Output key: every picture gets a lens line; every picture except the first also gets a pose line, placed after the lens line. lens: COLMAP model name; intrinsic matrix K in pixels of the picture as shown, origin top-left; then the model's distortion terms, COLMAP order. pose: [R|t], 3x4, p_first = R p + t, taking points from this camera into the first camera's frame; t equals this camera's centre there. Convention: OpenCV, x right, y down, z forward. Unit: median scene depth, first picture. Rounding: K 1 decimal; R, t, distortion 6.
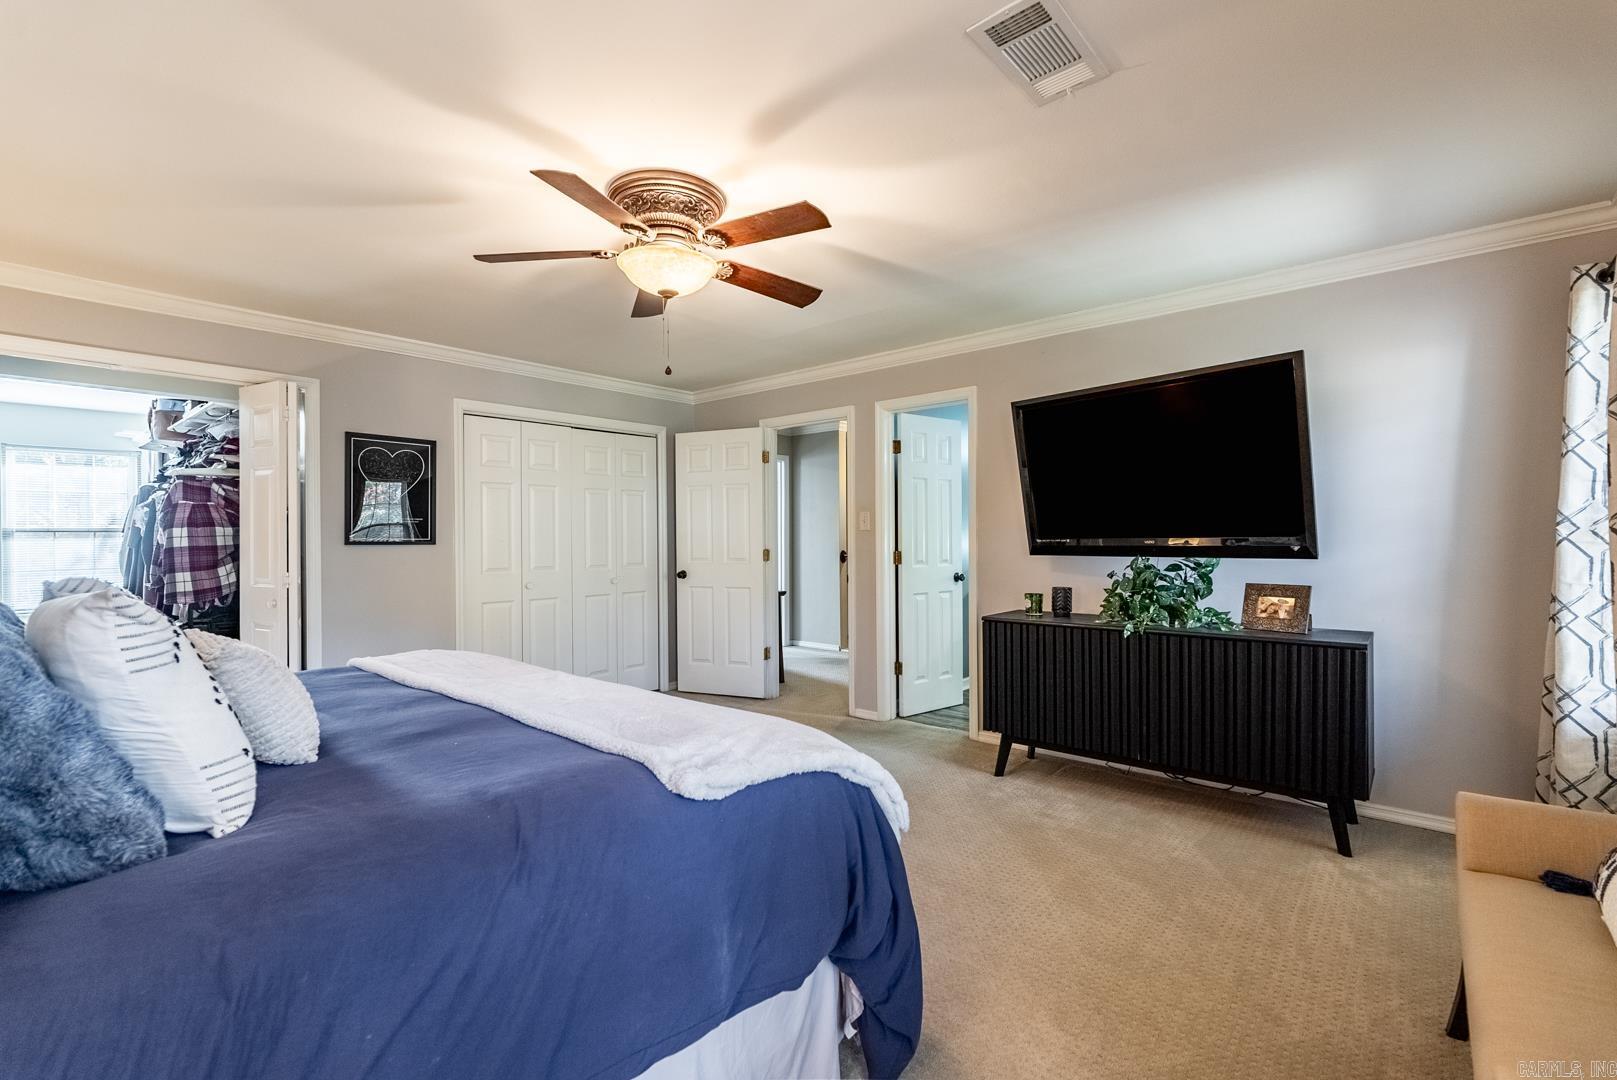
lens RADIAL K [[716.6, 0, 808.6], [0, 716.6, 537.4], [0, 0, 1]] dist [-0.004821, -0.000050]
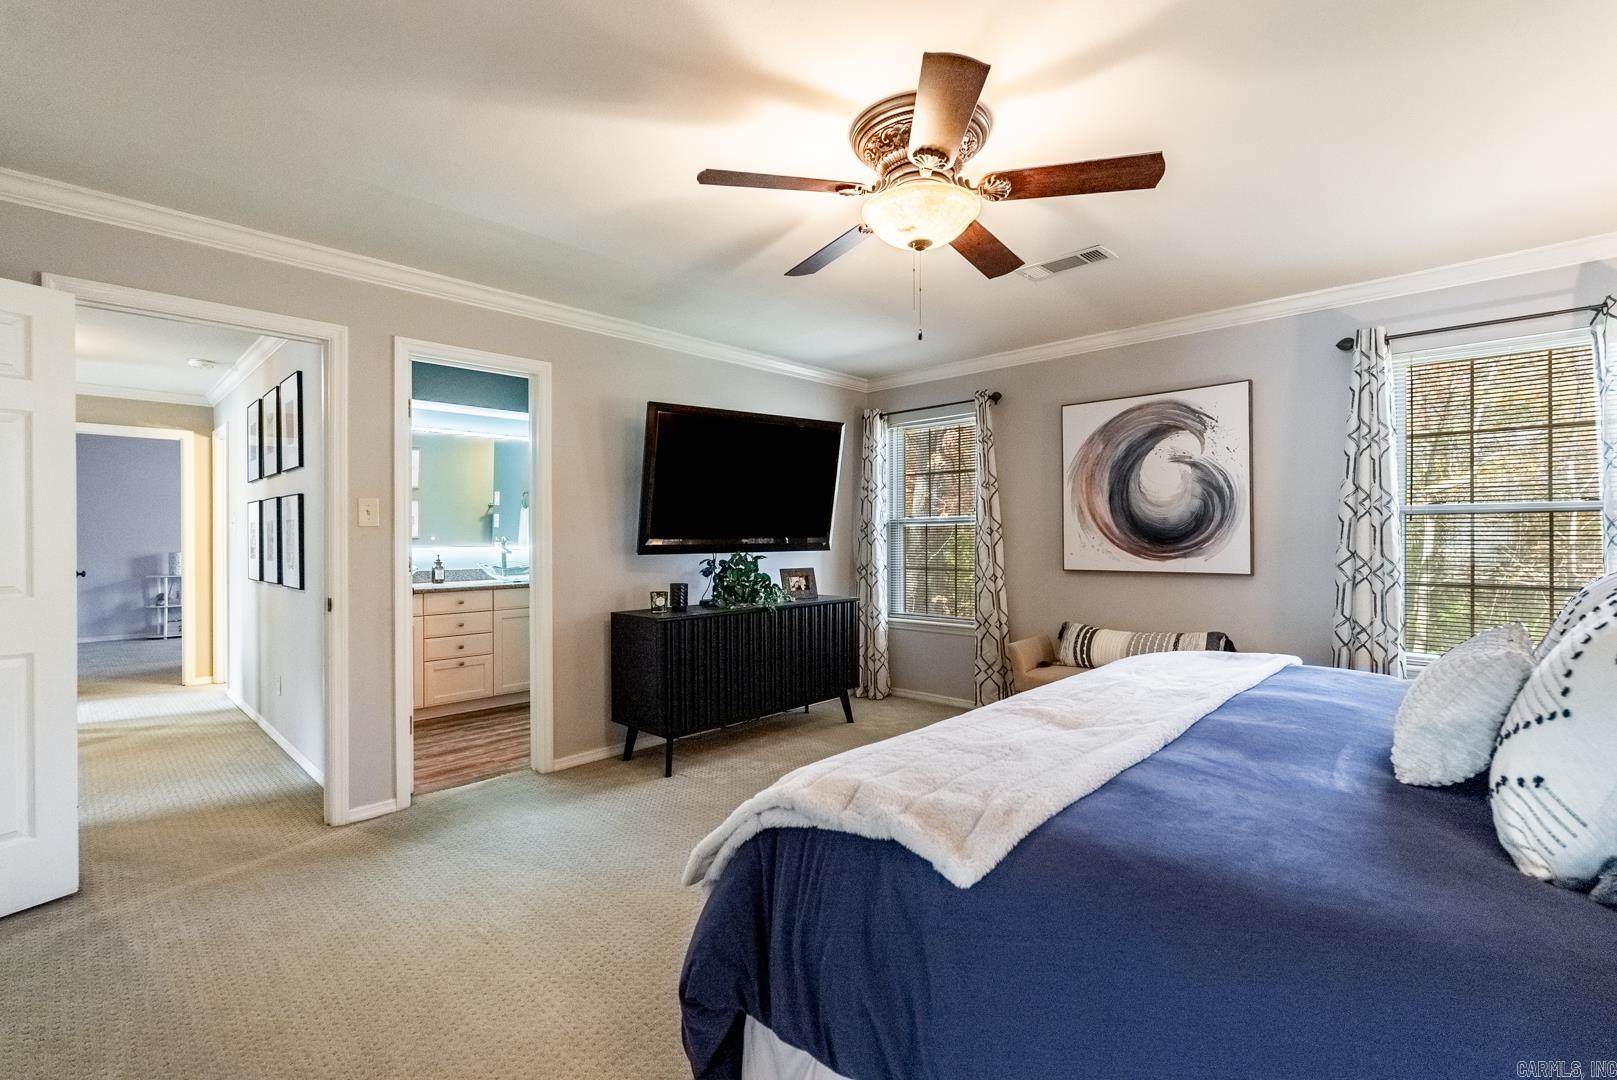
lens RADIAL K [[716.6, 0, 808.6], [0, 716.6, 537.4], [0, 0, 1]] dist [-0.004821, -0.000050]
pose [[0.053750, 0.002769, 0.998551, -0.778367], [0.001740, 0.999994, -0.002866, 0.003737], [-0.998553, 0.001892, 0.053745, 0.808888]]
